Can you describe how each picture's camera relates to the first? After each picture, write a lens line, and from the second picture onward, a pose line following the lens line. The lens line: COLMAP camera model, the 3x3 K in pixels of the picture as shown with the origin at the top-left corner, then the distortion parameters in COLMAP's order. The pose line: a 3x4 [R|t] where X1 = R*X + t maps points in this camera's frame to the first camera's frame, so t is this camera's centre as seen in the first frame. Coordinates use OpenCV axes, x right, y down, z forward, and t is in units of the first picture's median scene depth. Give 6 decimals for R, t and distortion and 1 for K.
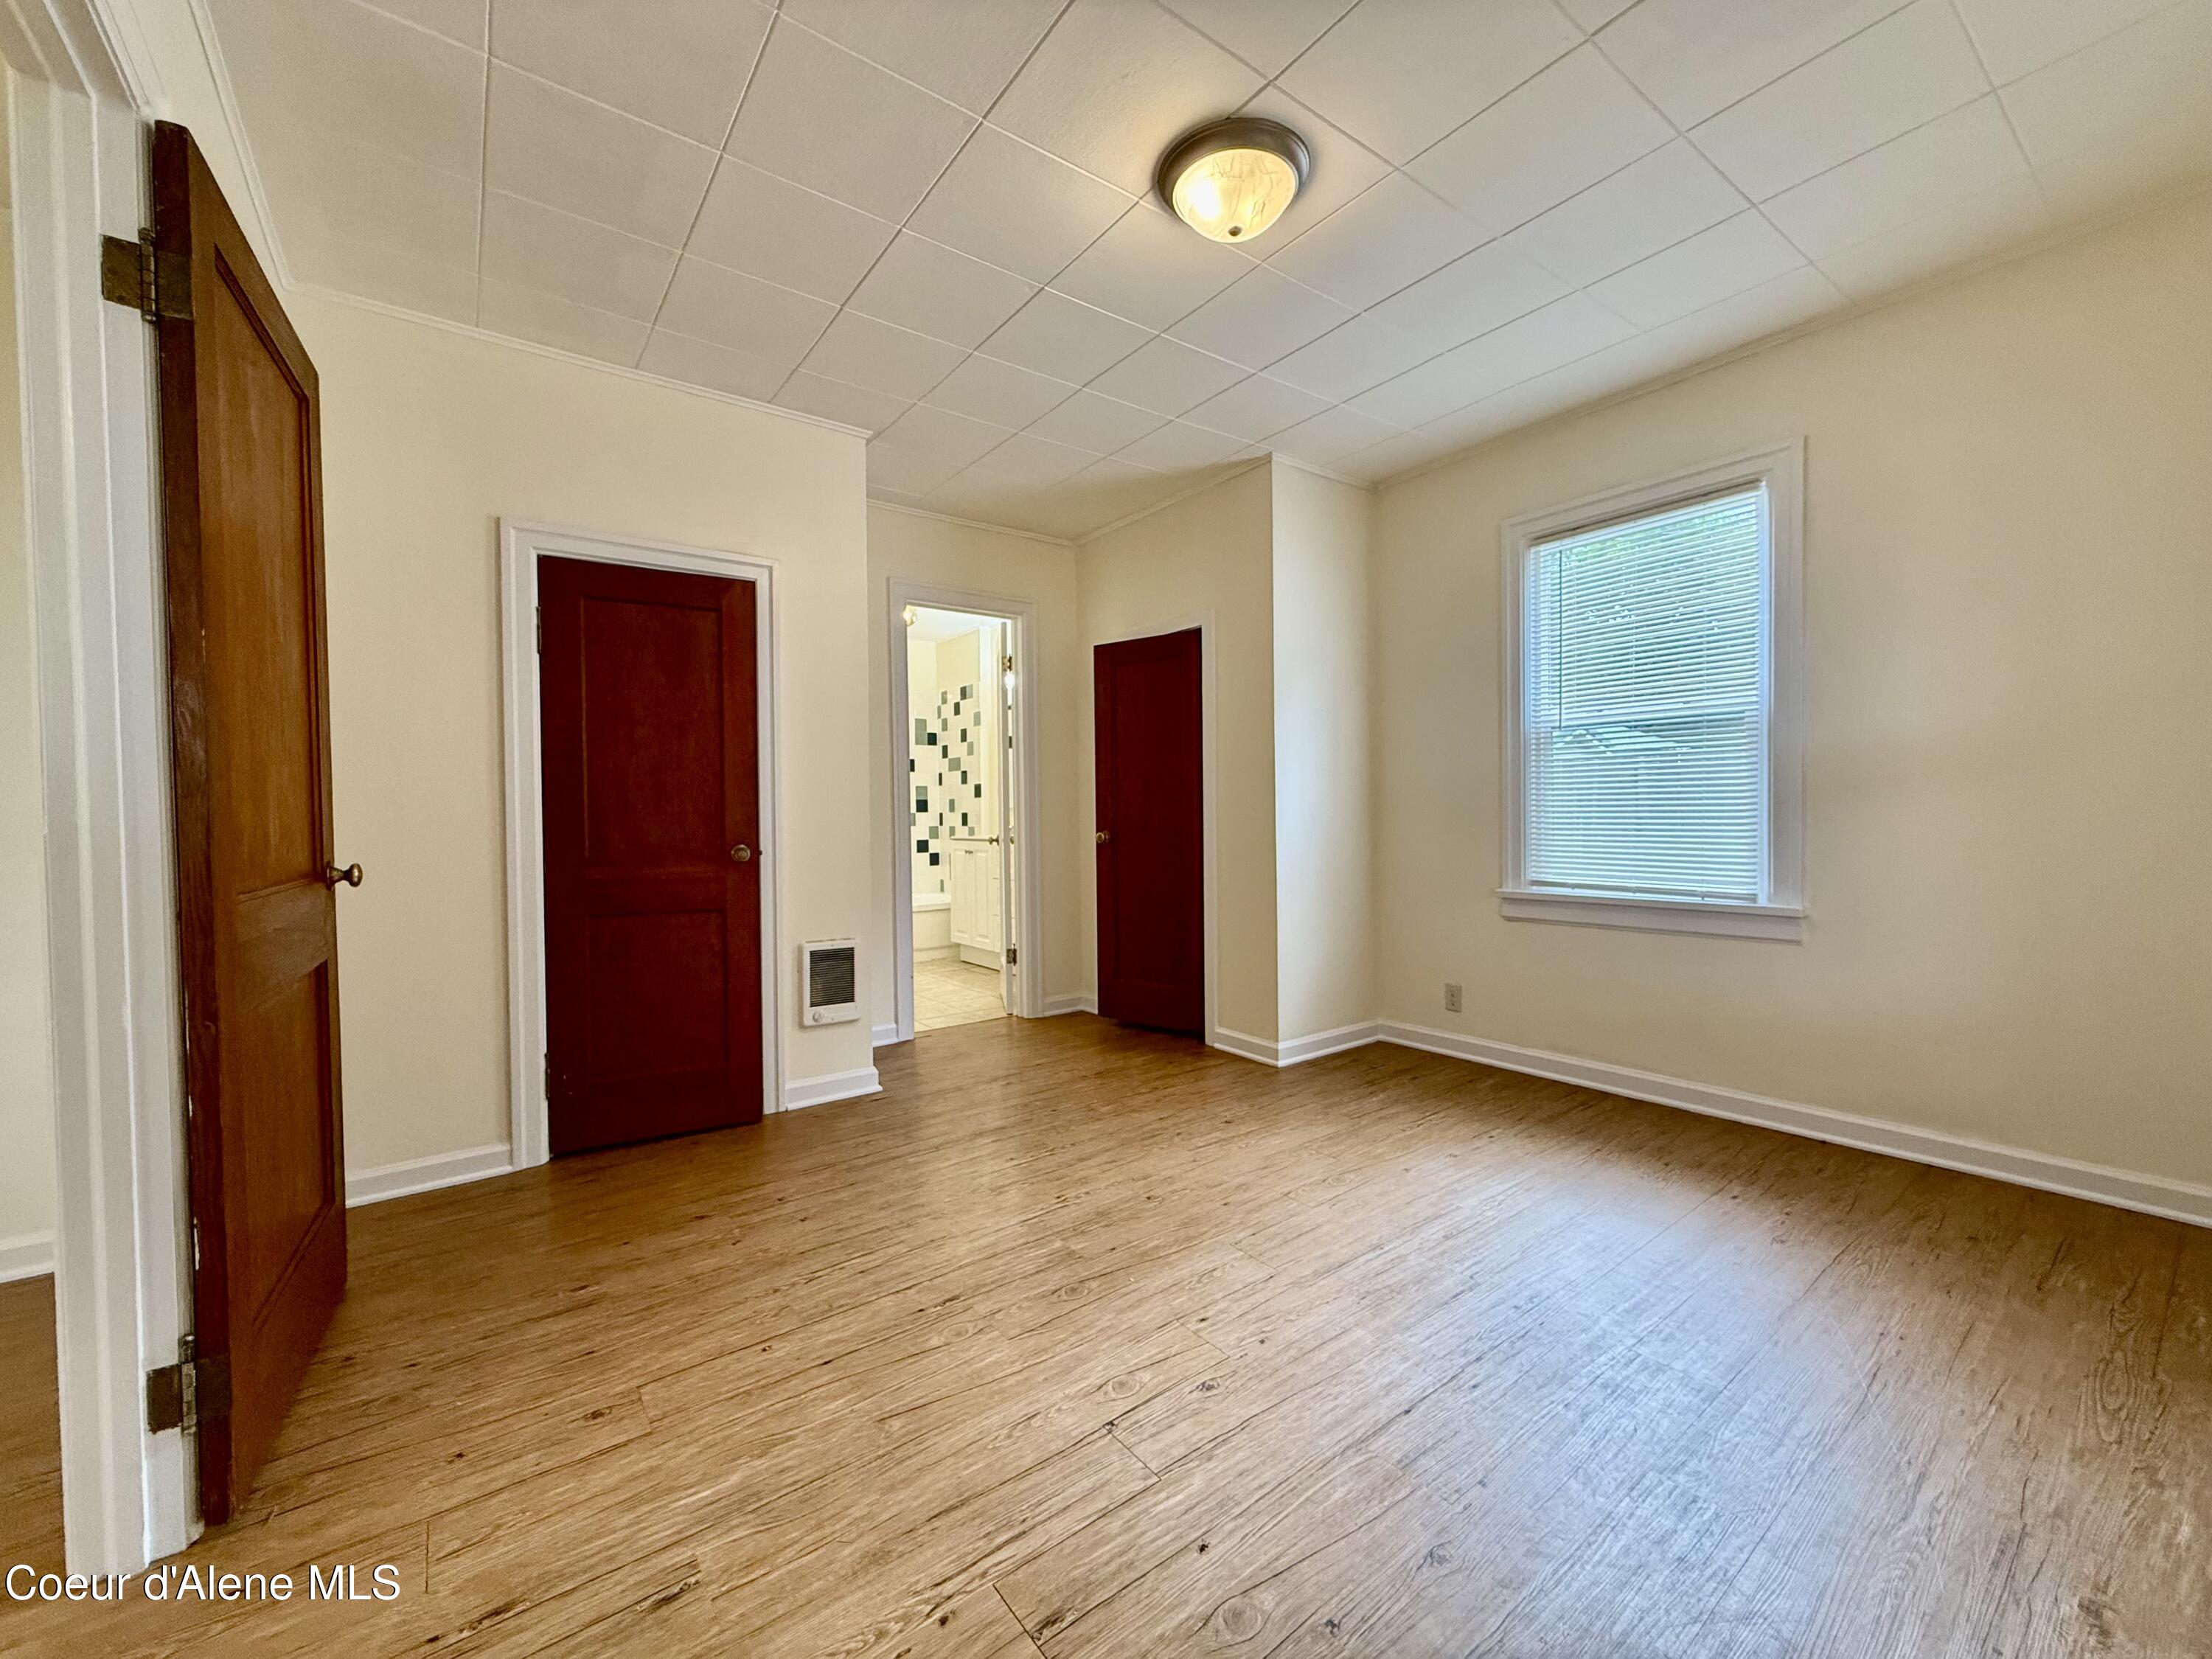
lens RADIAL K [[885.4, 0, 1106.2], [0, 885.4, 820.6], [0, 0, 1]] dist [-0.001553, -0.000133]
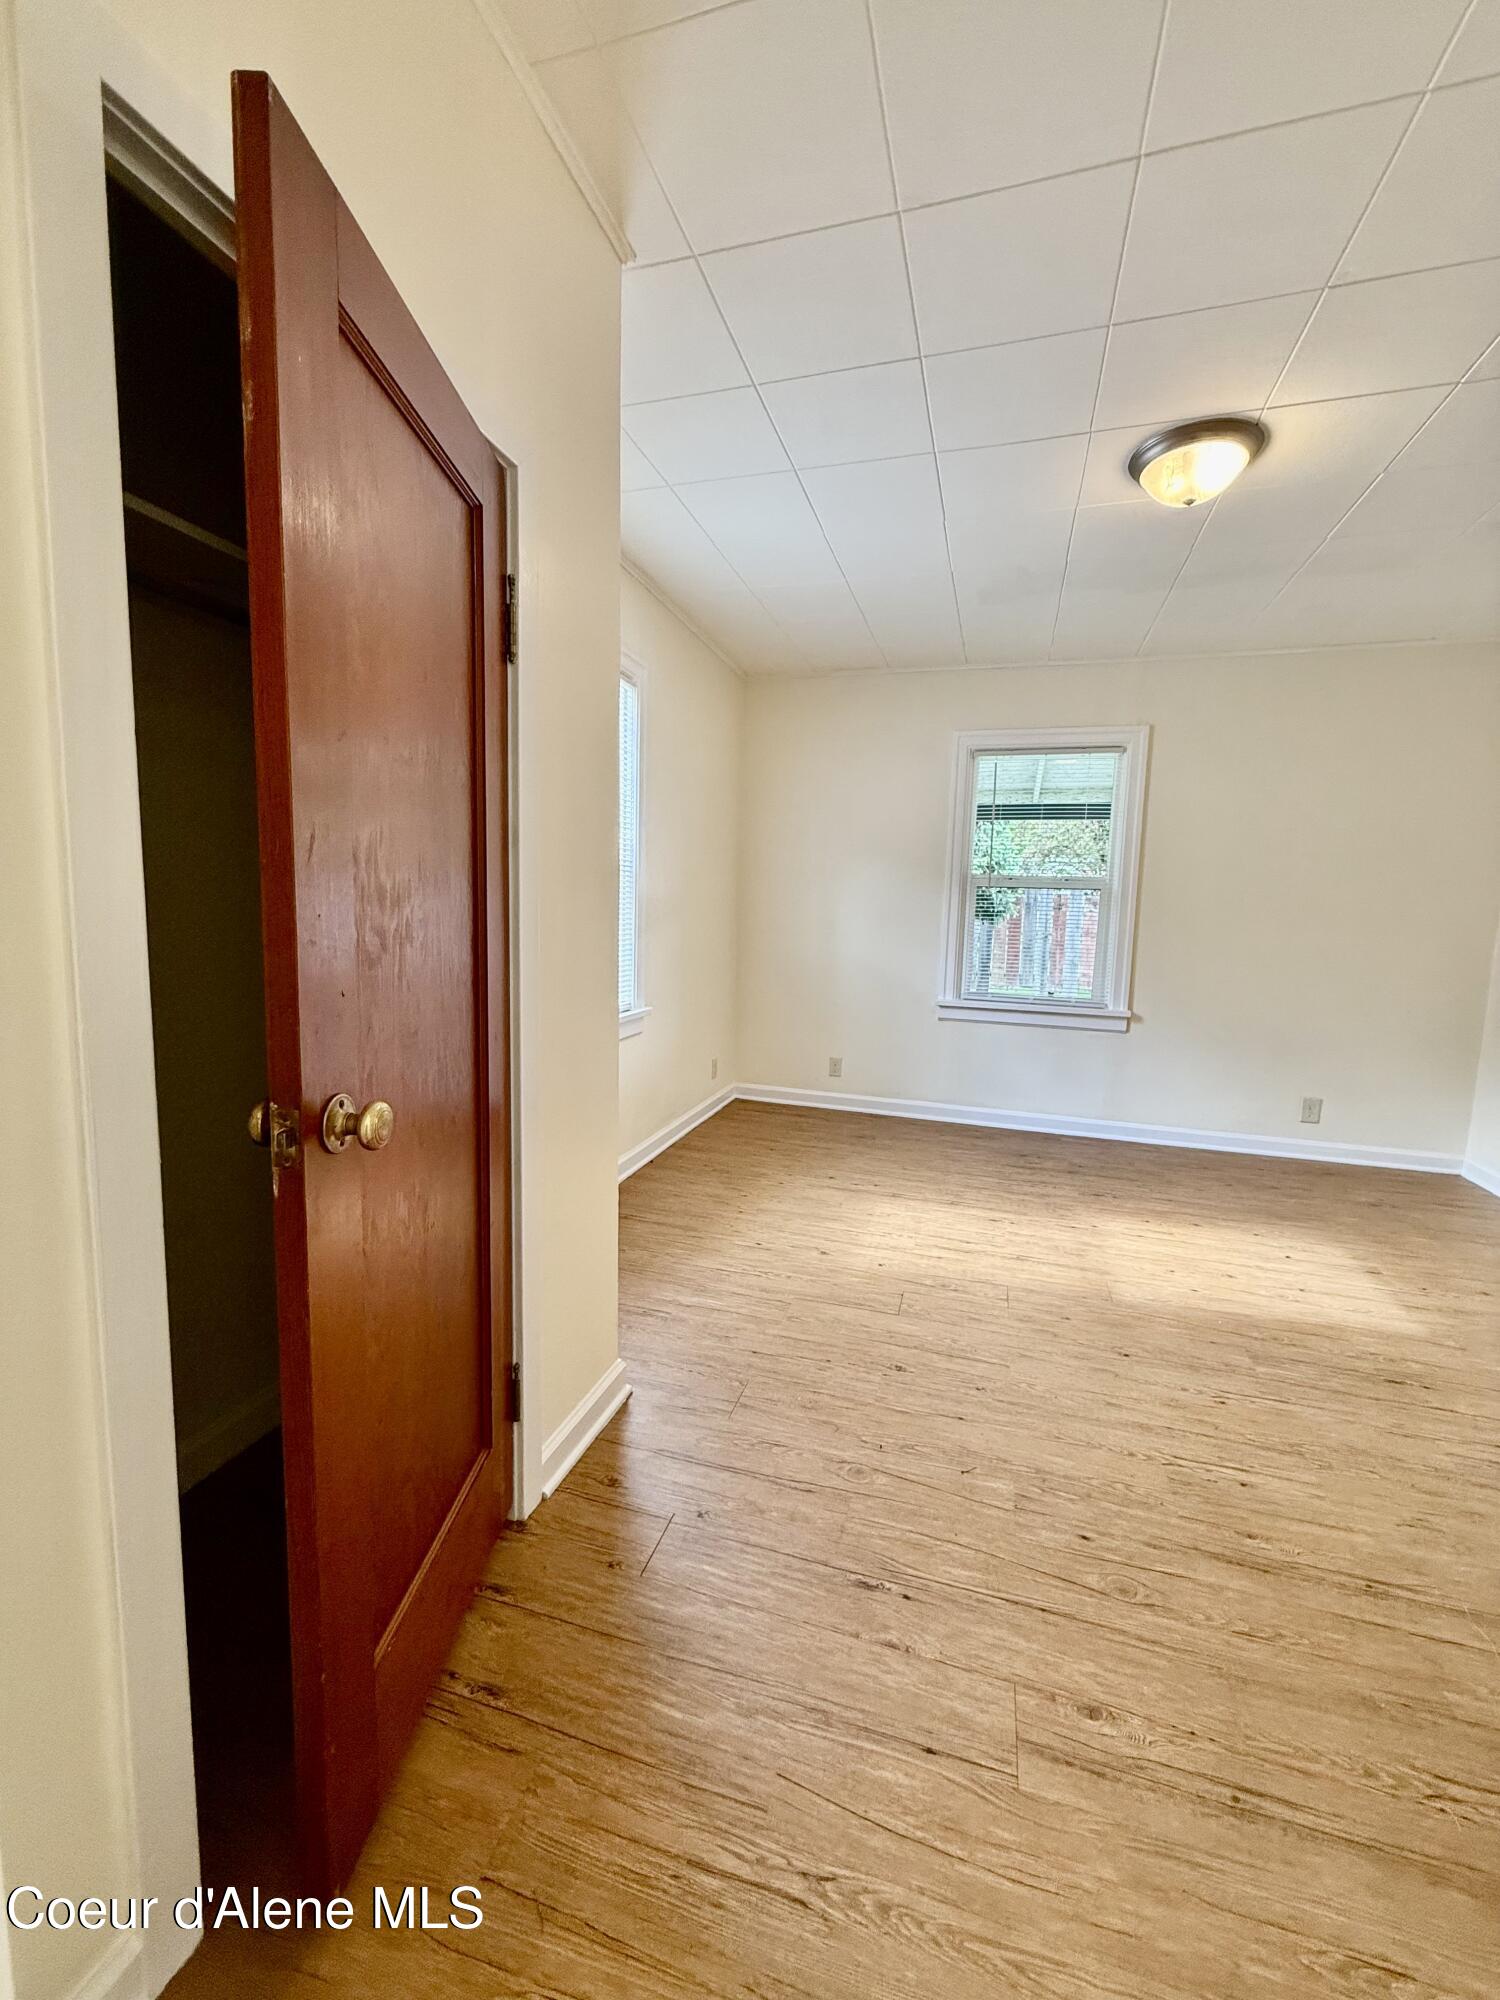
lens RADIAL K [[800.5, 0, 766.5], [0, 800.5, 993.5], [0, 0, 1]] dist [-0.001553, -0.000133]
pose [[-0.601314, -0.084238, 0.794560, -0.408036], [-0.011367, 0.995228, 0.096910, -0.054539], [-0.798932, 0.049241, -0.599402, 1.961070]]
